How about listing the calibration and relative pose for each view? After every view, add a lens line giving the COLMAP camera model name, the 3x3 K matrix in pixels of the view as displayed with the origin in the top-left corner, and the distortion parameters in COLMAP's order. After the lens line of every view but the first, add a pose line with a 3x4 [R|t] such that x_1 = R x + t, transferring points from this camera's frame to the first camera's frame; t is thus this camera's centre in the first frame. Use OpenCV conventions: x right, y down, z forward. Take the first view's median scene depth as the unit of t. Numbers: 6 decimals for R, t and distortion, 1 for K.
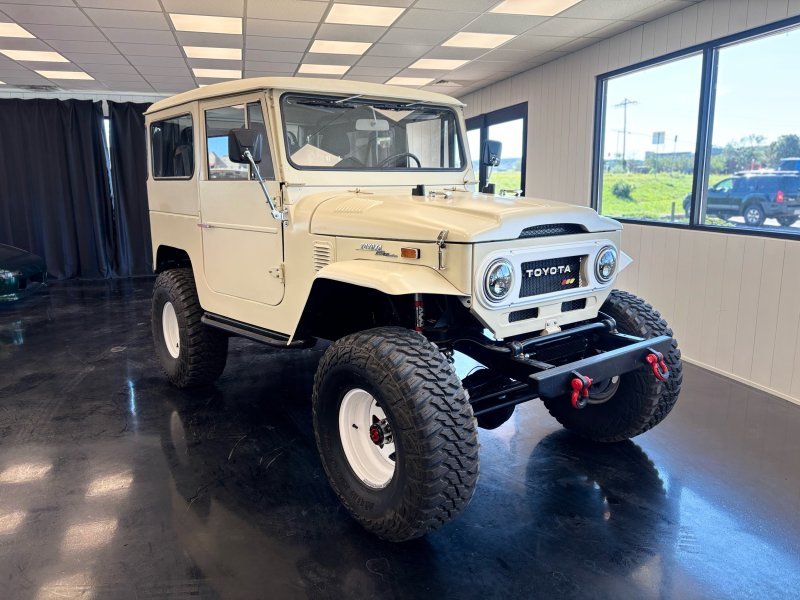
lens RADIAL K [[604.7, 0, 400.0], [0, 604.7, 300.0], [0, 0, 1]] dist [0.064517, -0.106114]
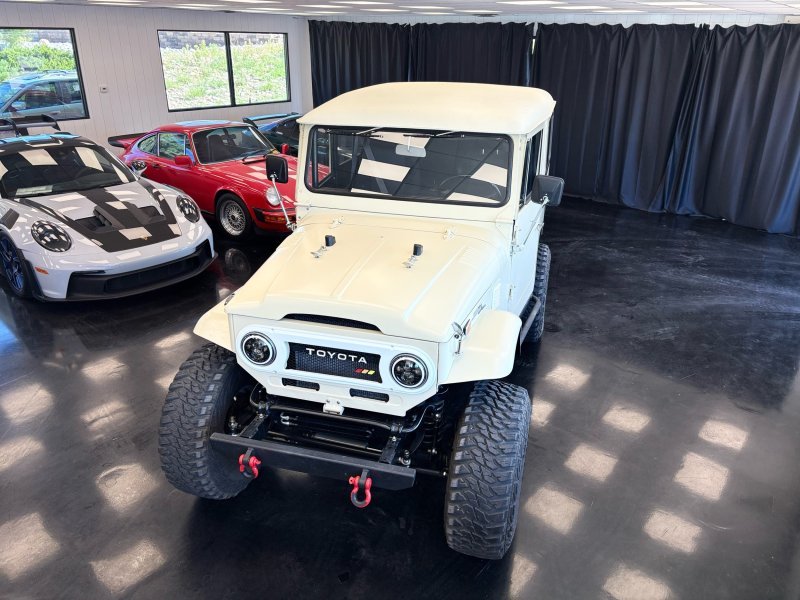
lens RADIAL K [[604.7, 0, 400.0], [0, 604.7, 300.0], [0, 0, 1]] dist [0.064517, -0.106114]
pose [[0.606806, 0.323562, -0.726012, 1.008475], [-0.167636, 0.944947, 0.281024, -0.436961], [0.776971, -0.048822, 0.627640, 0.424304]]
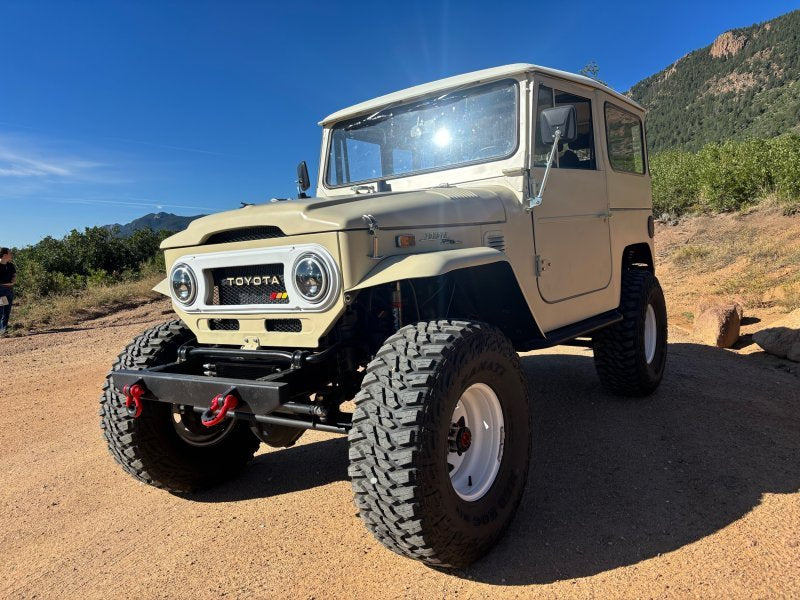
lens RADIAL K [[604.7, 0, 400.0], [0, 604.7, 300.0], [0, 0, 1]] dist [0.064517, -0.106114]
pose [[0.294764, 0.064534, -0.953388, 1.120725], [-0.096657, 0.994613, 0.037441, -0.071770], [0.950669, 0.081116, 0.299414, 0.916453]]
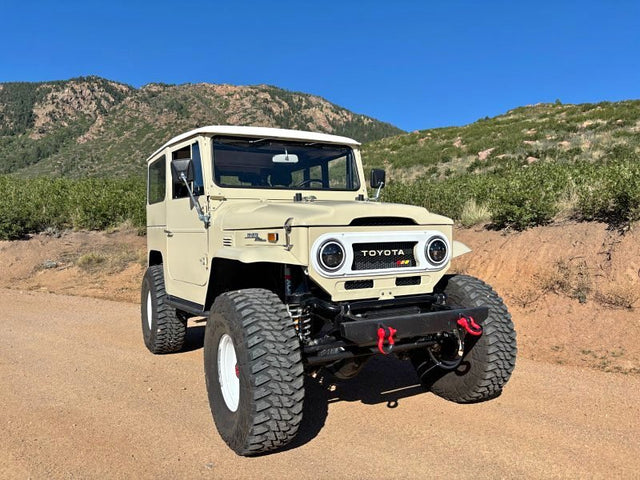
lens RADIAL K [[483.7, 0, 320.0], [0, 483.7, 240.0], [0, 0, 1]] dist [0.064517, -0.106114]
pose [[0.986091, -0.005572, -0.166110, 0.276846], [-0.022057, 0.986211, -0.164017, 0.096548], [0.164733, 0.165399, 0.972371, -0.038805]]
